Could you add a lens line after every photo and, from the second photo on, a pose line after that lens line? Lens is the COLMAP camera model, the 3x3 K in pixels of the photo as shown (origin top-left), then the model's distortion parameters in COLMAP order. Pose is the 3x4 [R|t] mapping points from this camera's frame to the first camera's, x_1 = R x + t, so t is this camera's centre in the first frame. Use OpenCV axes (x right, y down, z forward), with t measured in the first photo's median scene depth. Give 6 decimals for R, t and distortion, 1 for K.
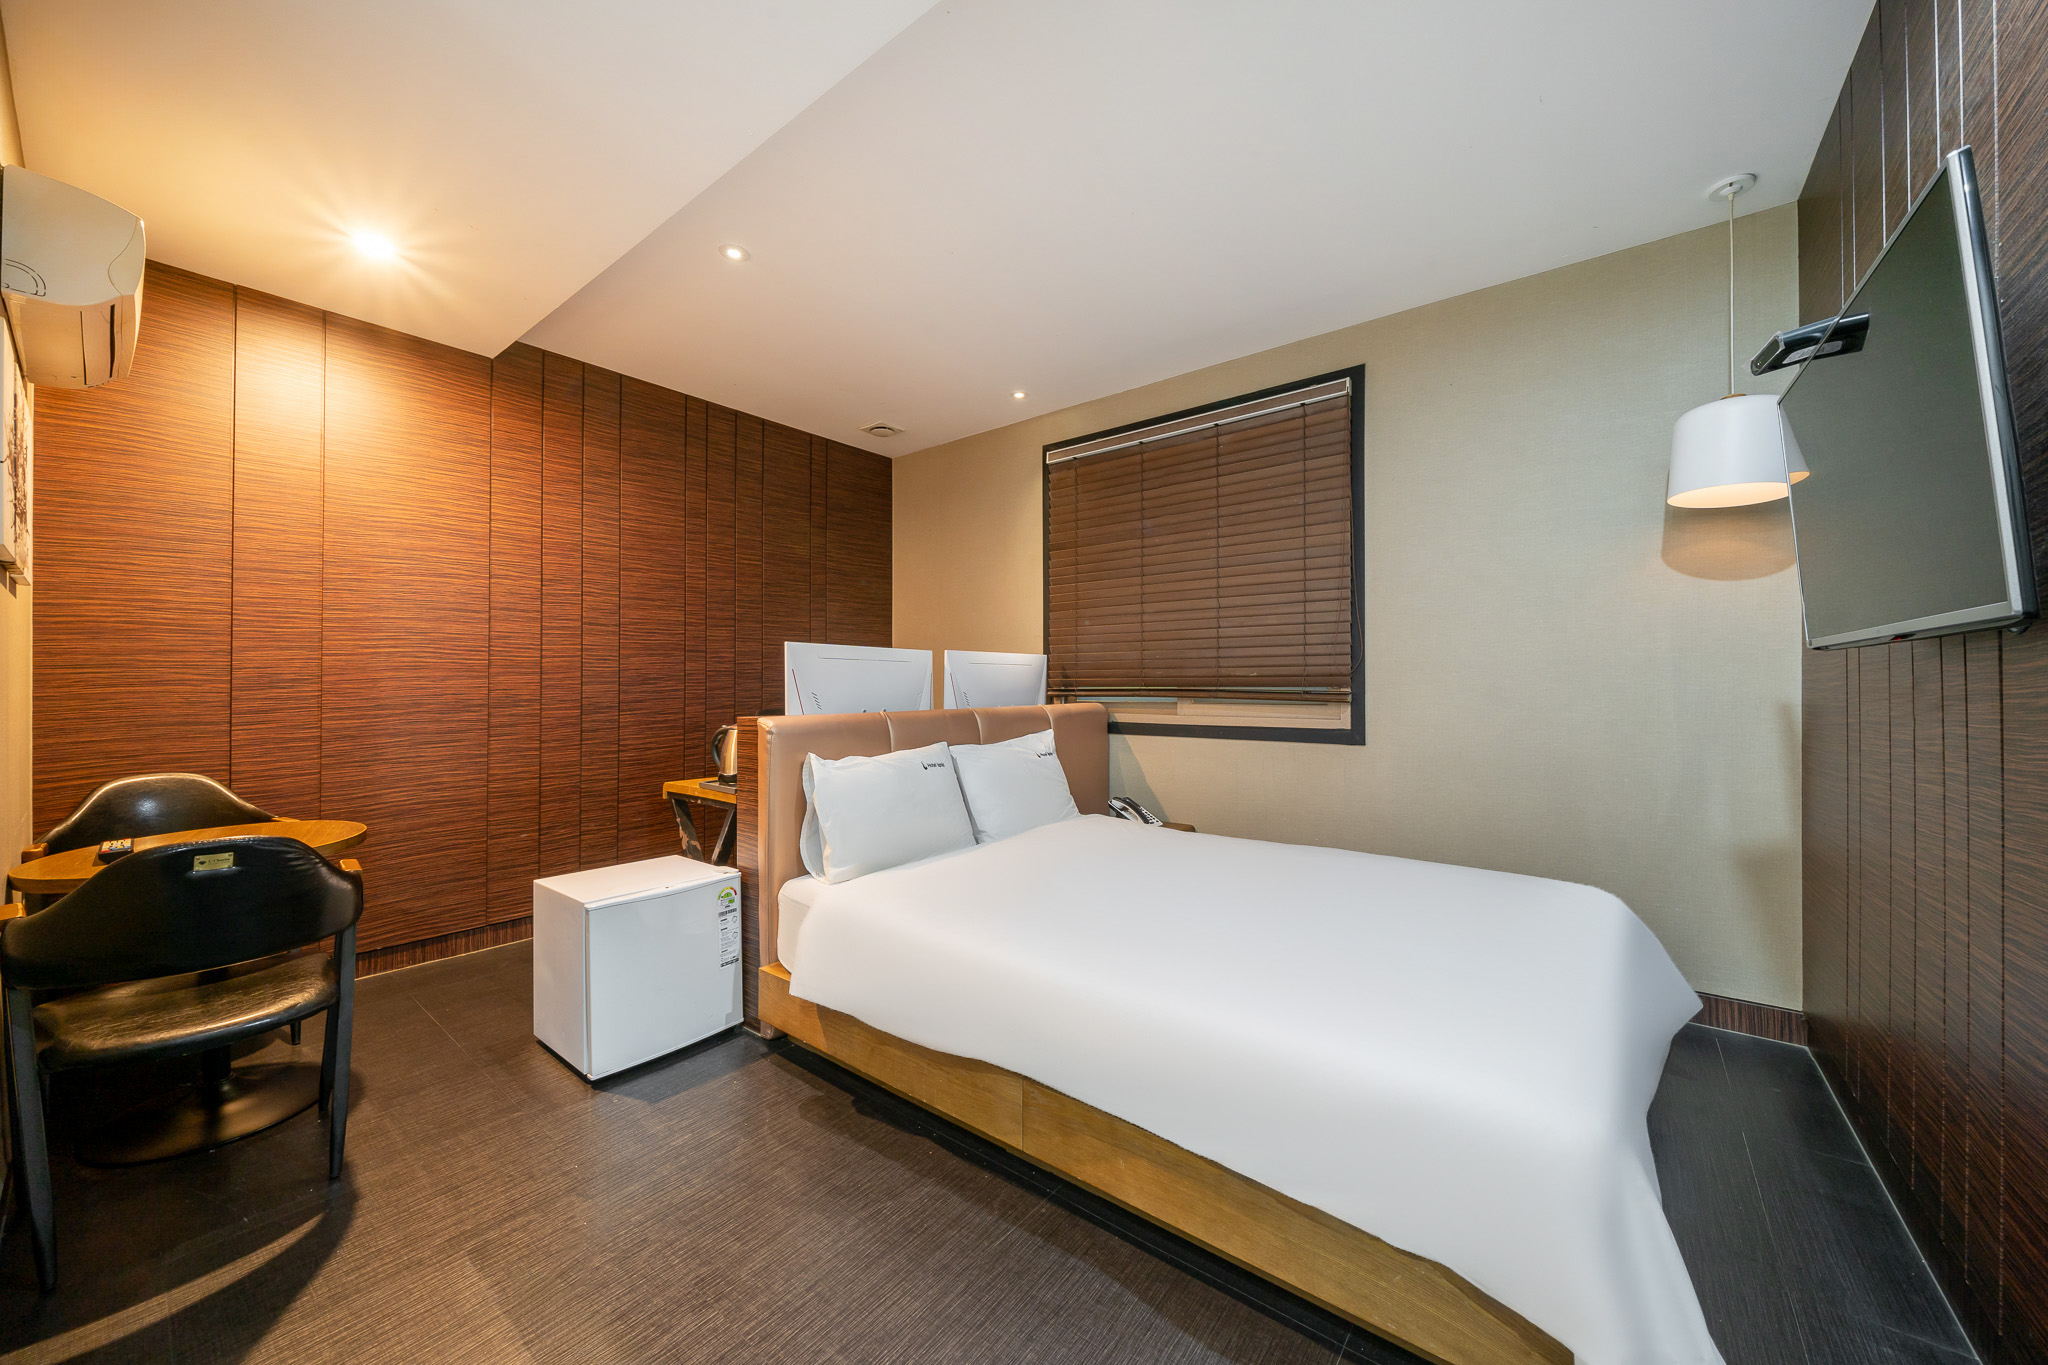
lens RADIAL K [[722.1, 0, 1033.5], [0, 722.1, 682.1], [0, 0, 1]] dist [0.000245, 0.000073]
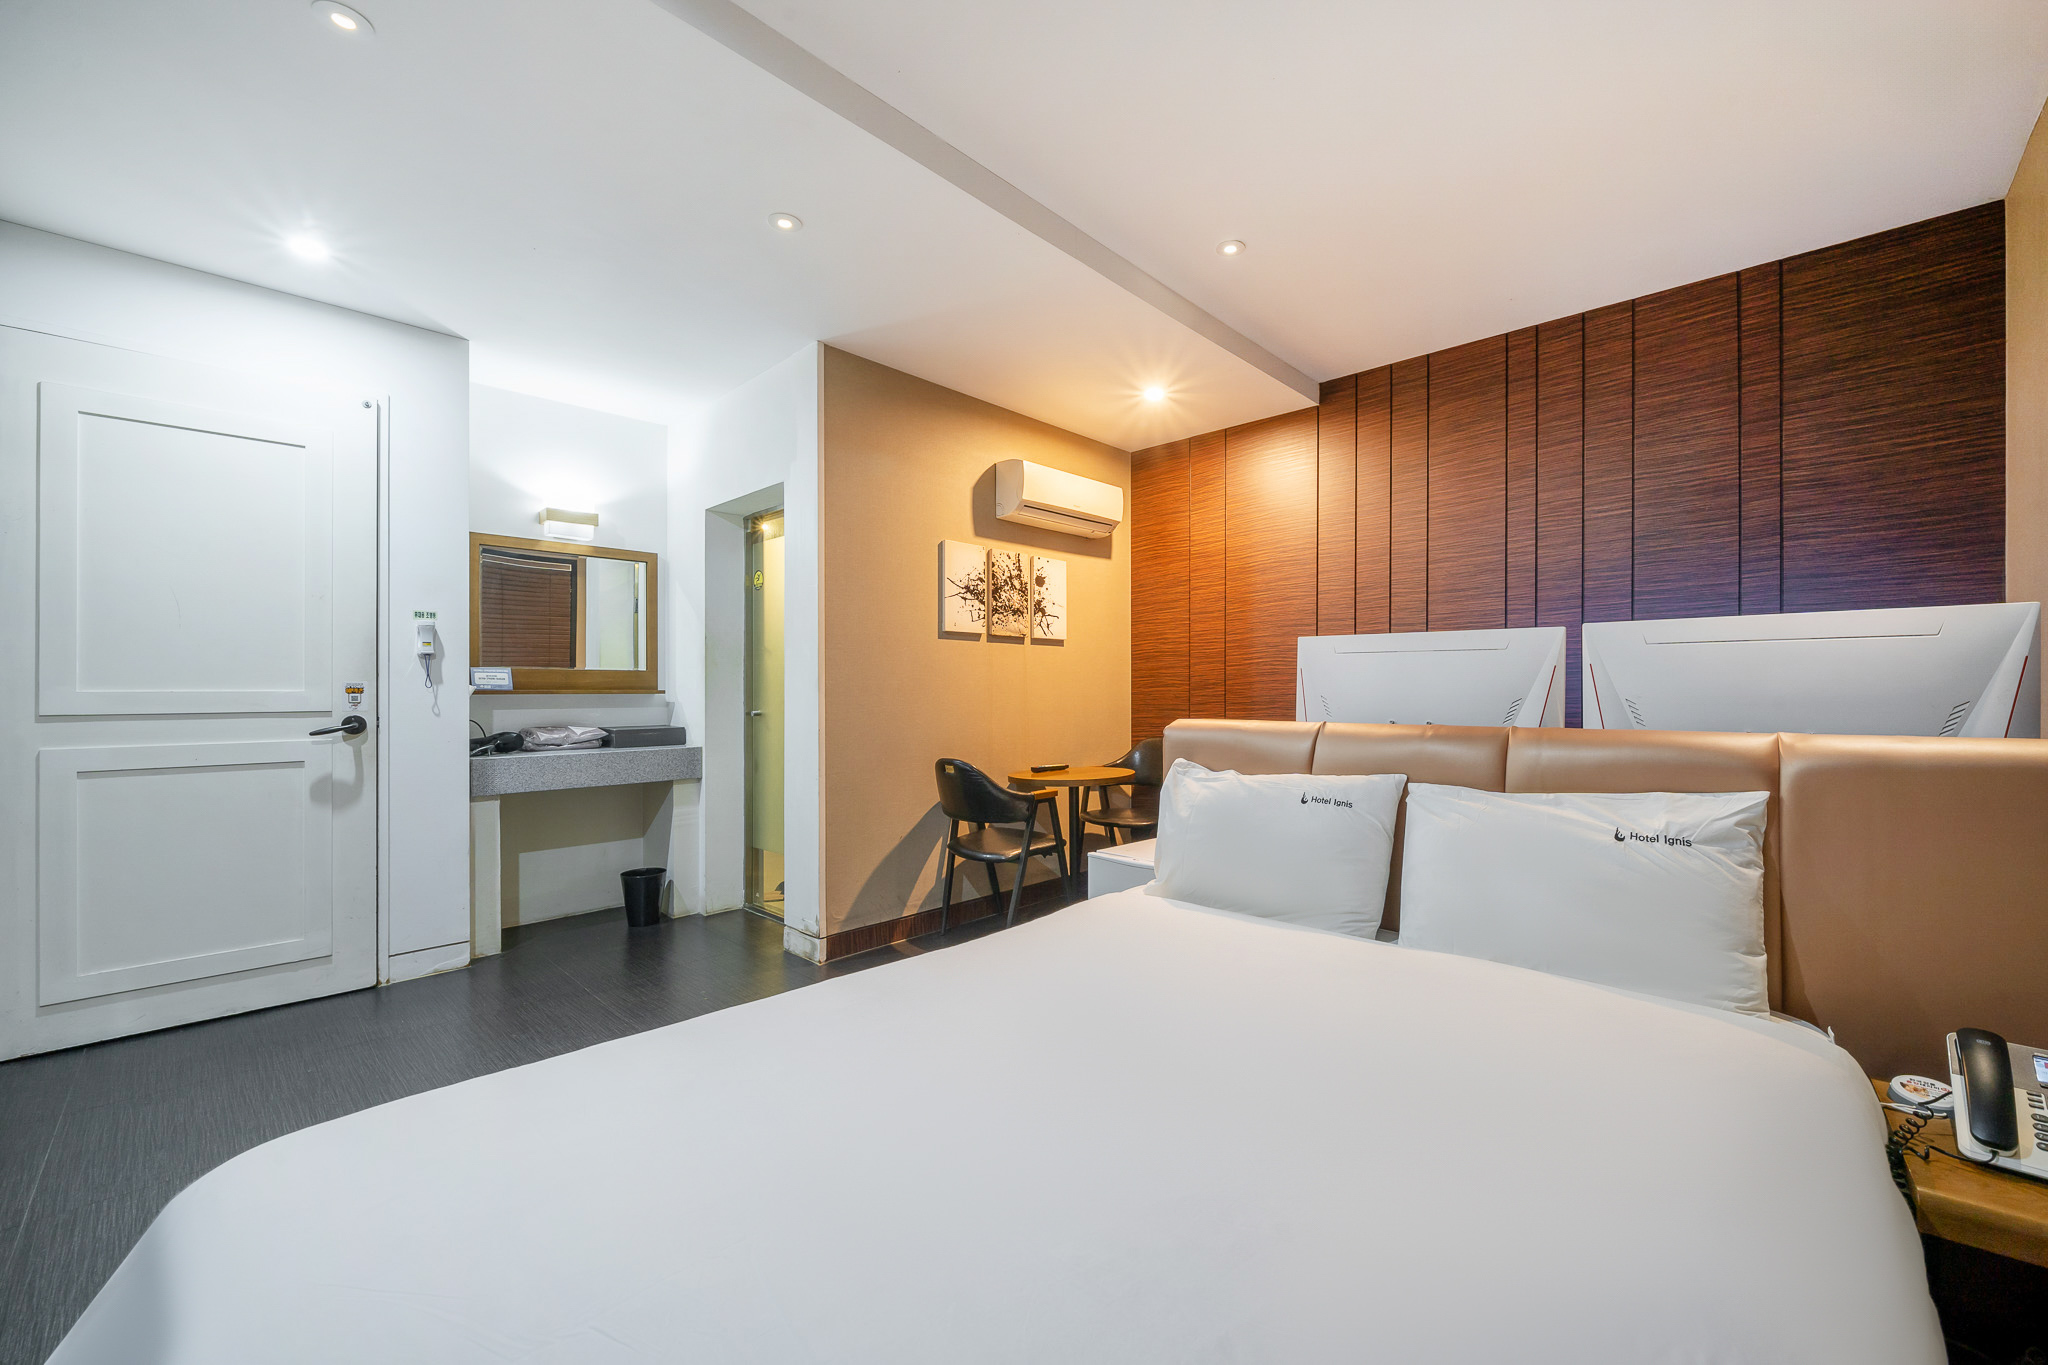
lens RADIAL K [[766.3, 0, 1033.2], [0, 766.3, 685.8], [0, 0, 1]] dist [-0.001424, -0.000076]
pose [[-0.063489, -0.003761, -0.997975, 0.532200], [0.001645, 0.999991, -0.003873, 0.006583], [0.997981, -0.001888, -0.063482, 0.654499]]
